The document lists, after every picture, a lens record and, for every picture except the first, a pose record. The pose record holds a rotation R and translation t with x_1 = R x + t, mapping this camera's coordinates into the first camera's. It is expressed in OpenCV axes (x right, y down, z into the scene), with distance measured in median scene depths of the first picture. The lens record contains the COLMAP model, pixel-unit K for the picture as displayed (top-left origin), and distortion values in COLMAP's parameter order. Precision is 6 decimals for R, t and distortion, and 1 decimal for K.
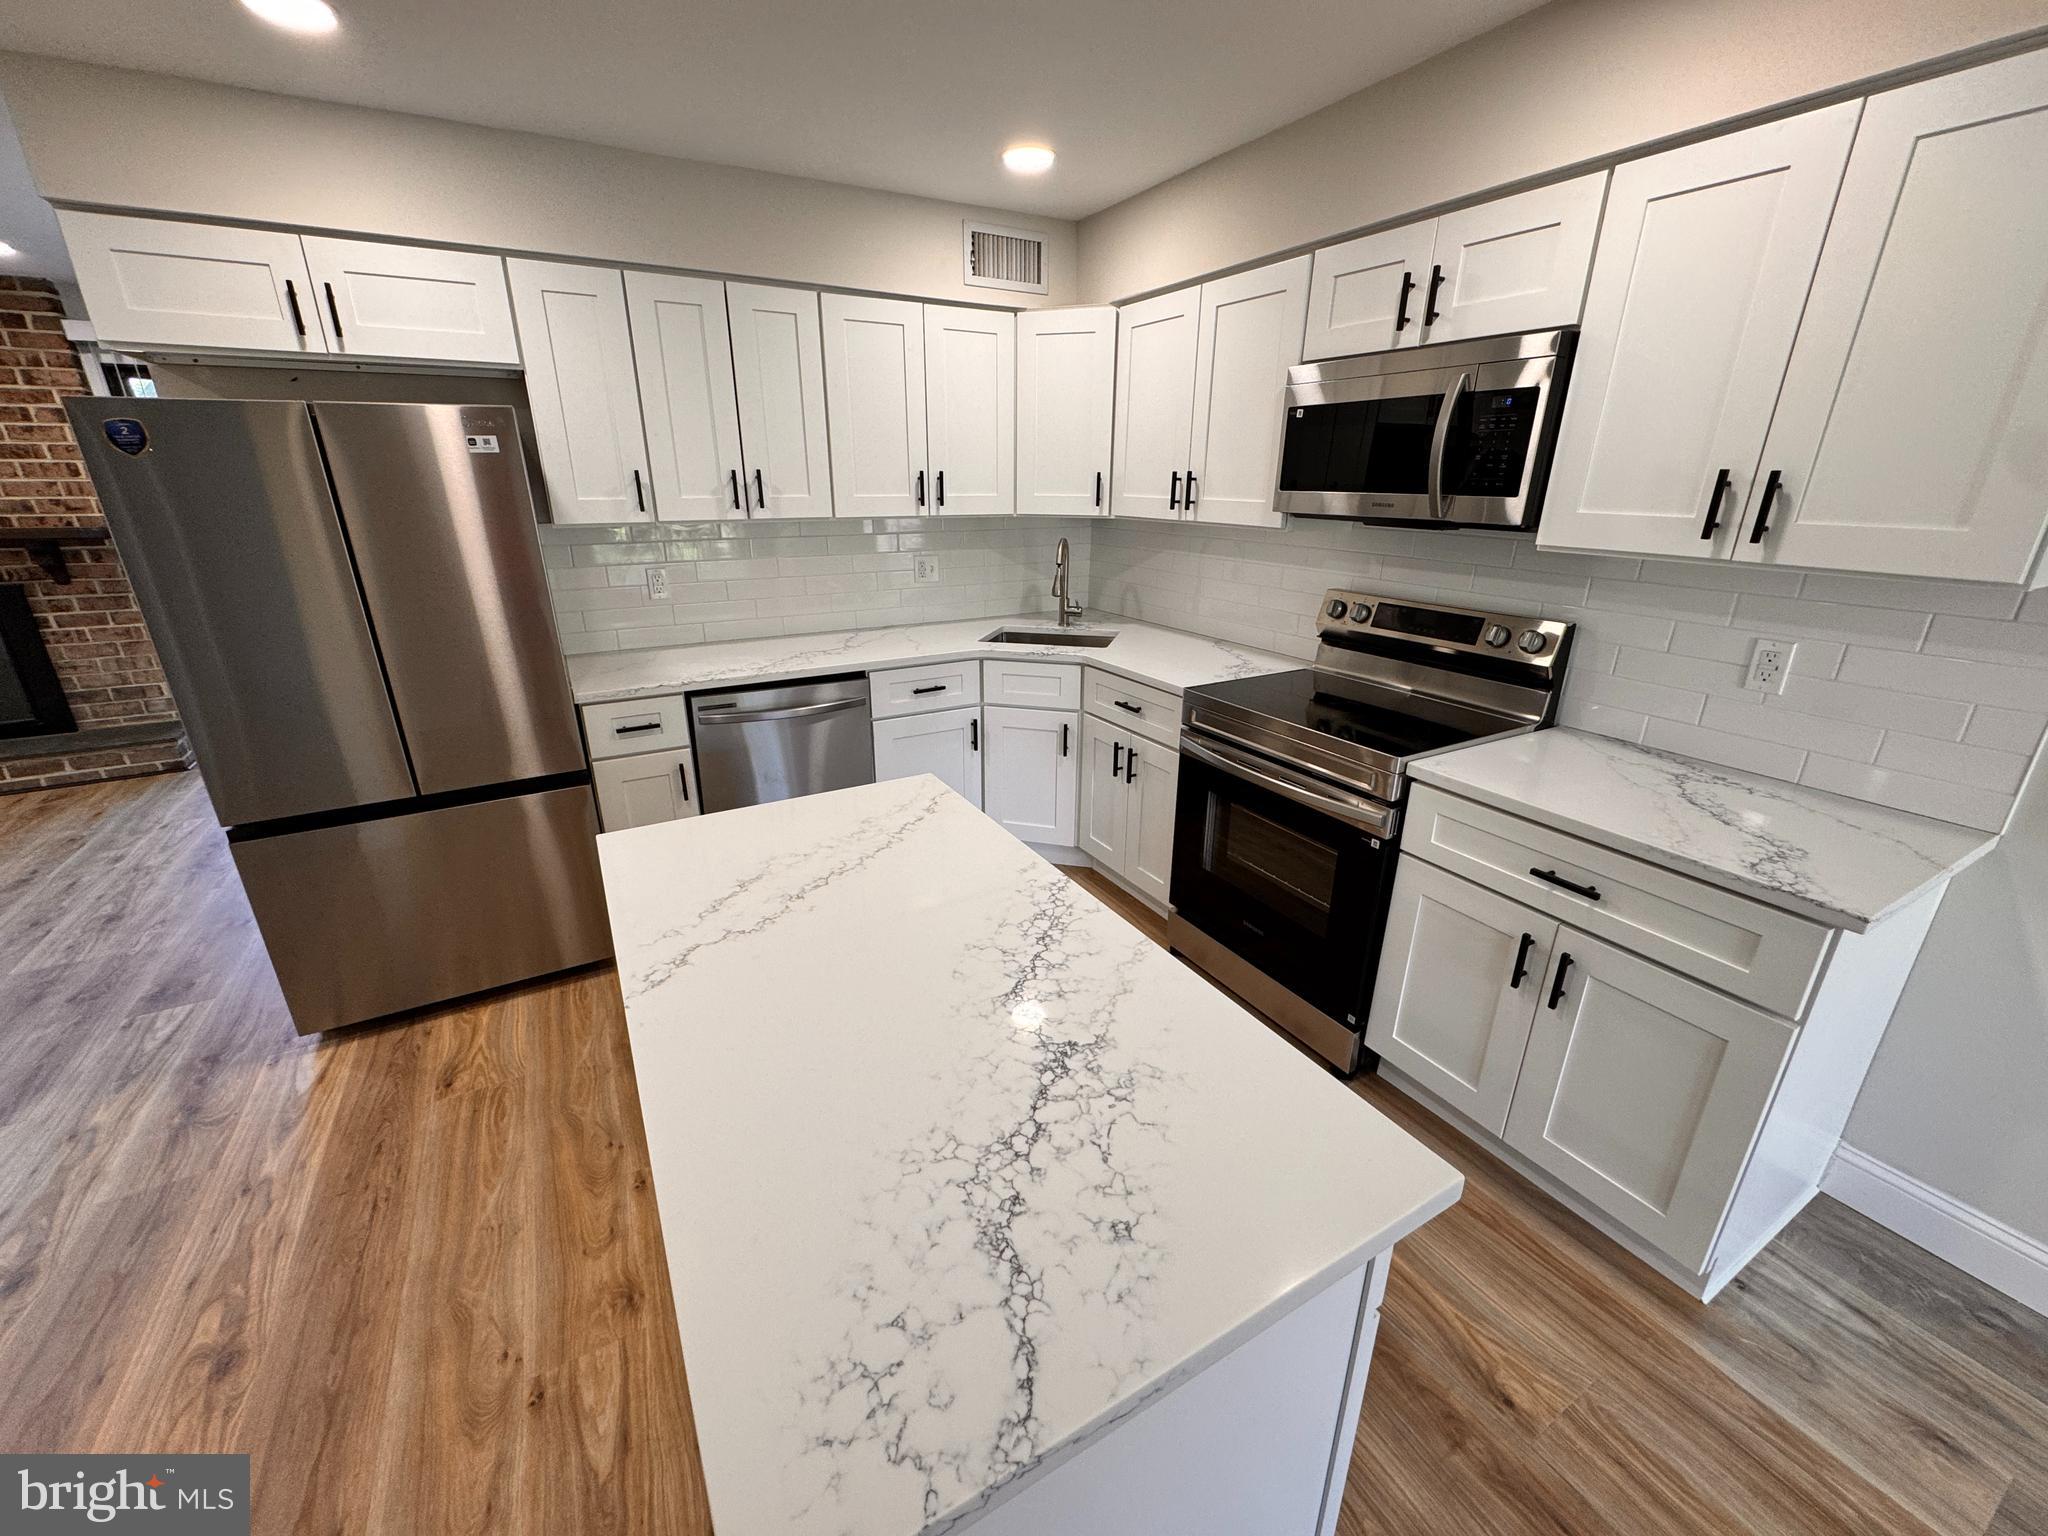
lens RADIAL K [[815.1, 0, 1013.1], [0, 815.1, 763.0], [0, 0, 1]] dist [-0.009844, 0.000352]
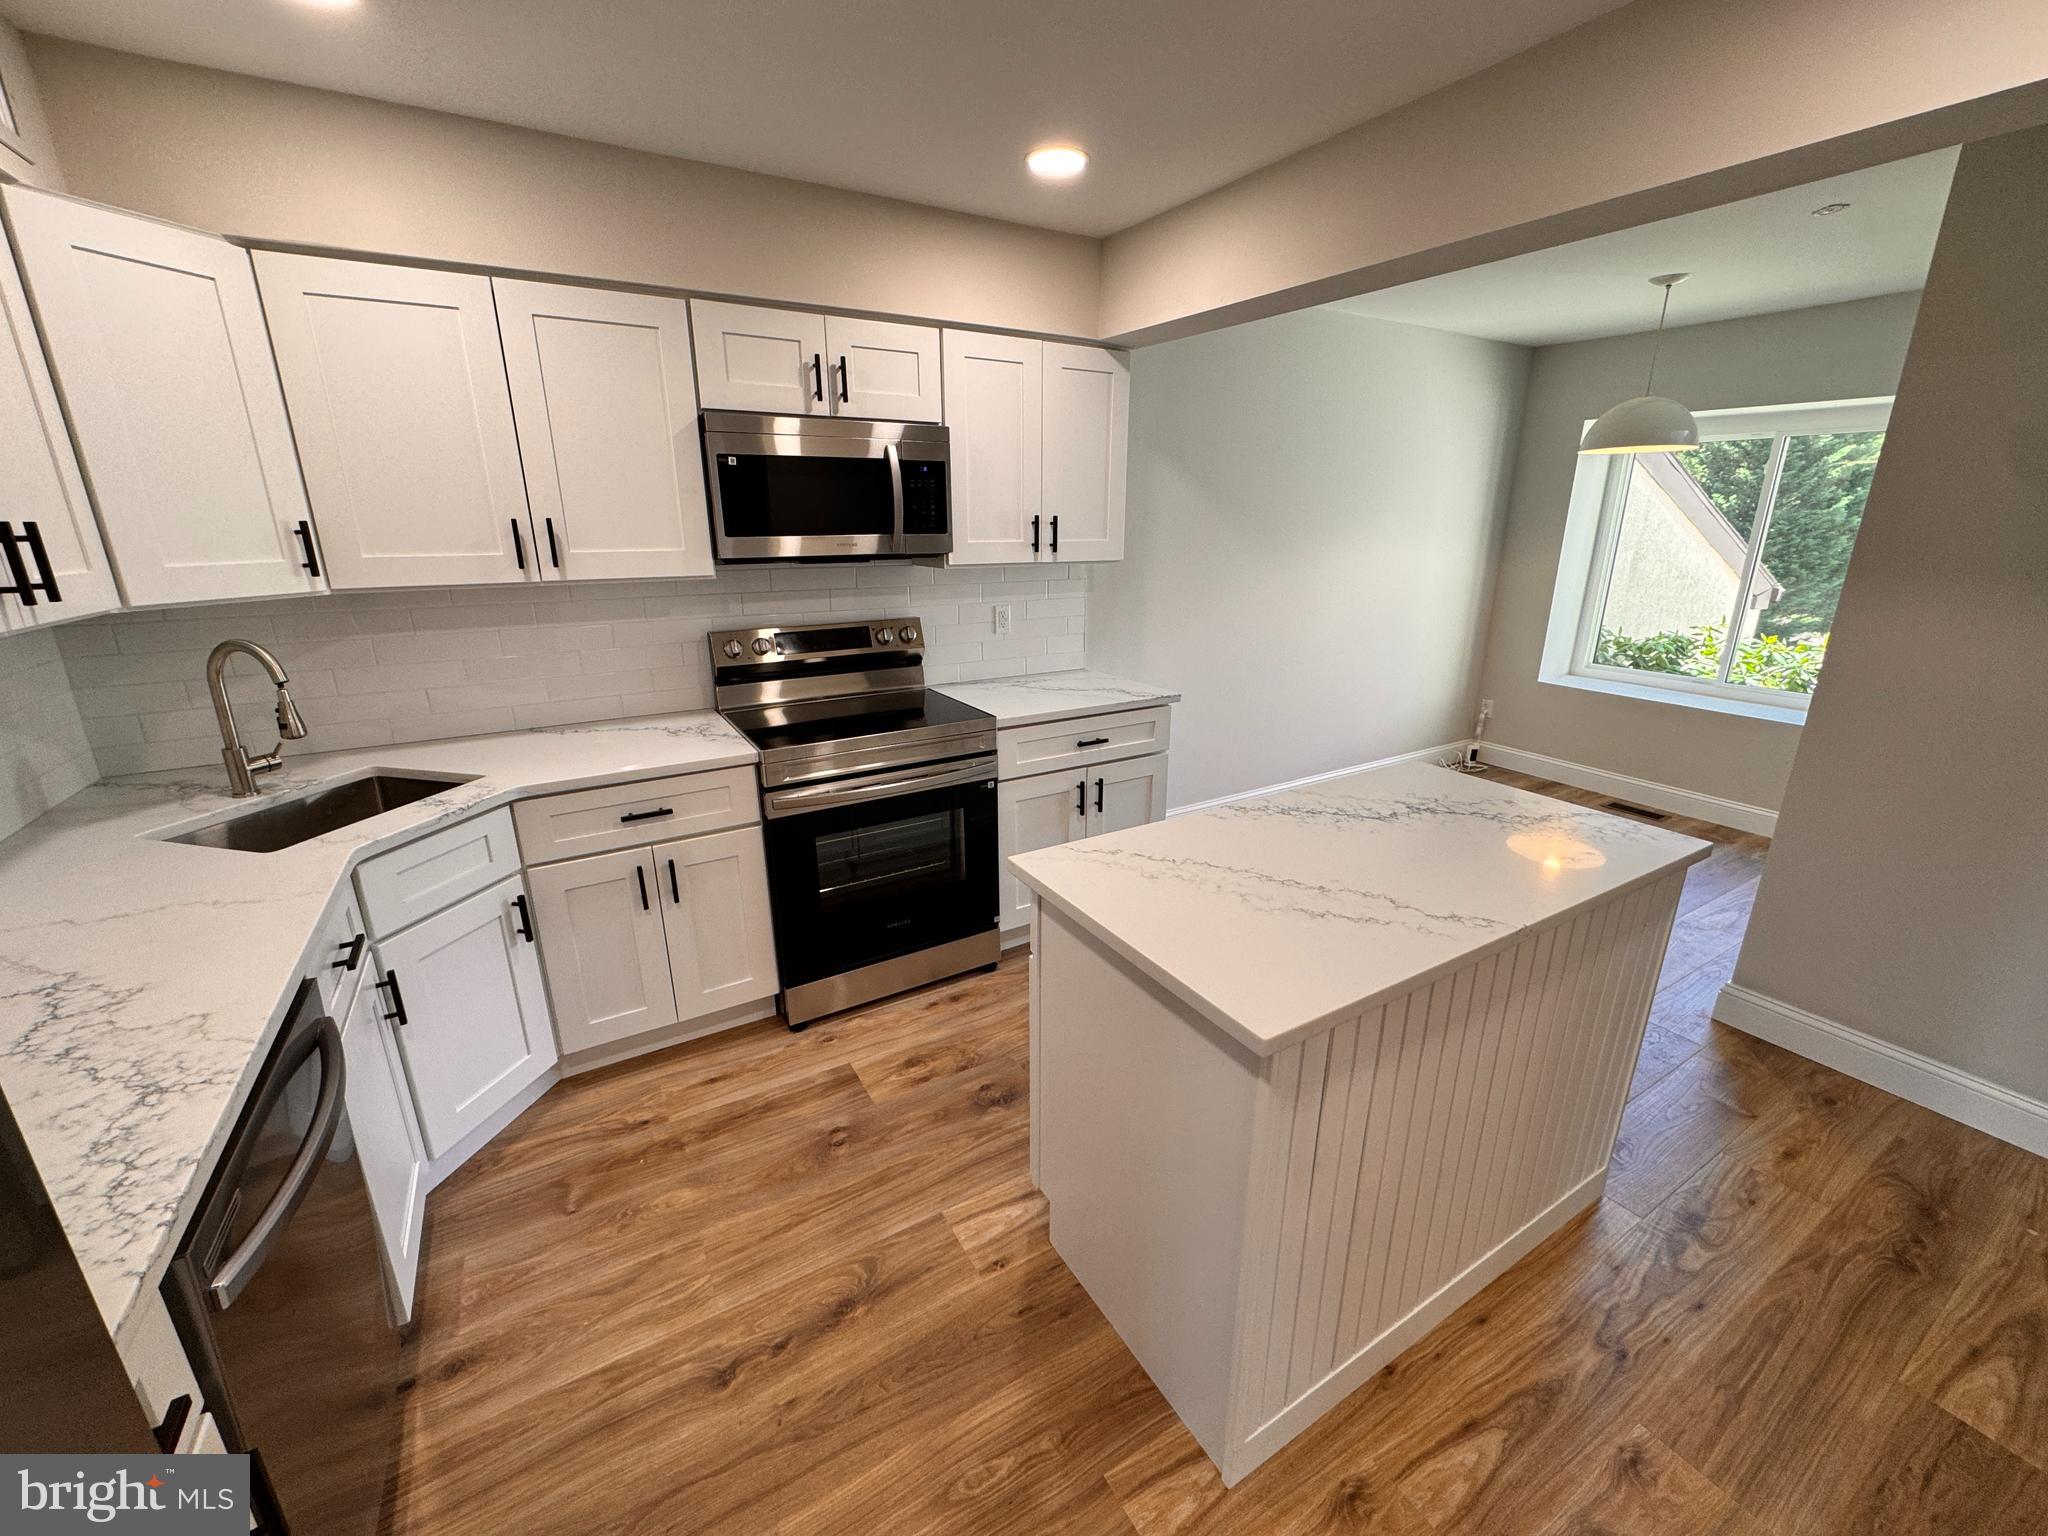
lens RADIAL K [[815.1, 0, 1018.2], [0, 815.1, 768.0], [0, 0, 1]] dist [-0.009844, 0.000352]
pose [[-0.023834, -0.293751, 0.955585, -1.042615], [0.337223, 0.897472, 0.284298, -0.364275], [-0.941123, 0.329021, 0.077669, 1.017730]]
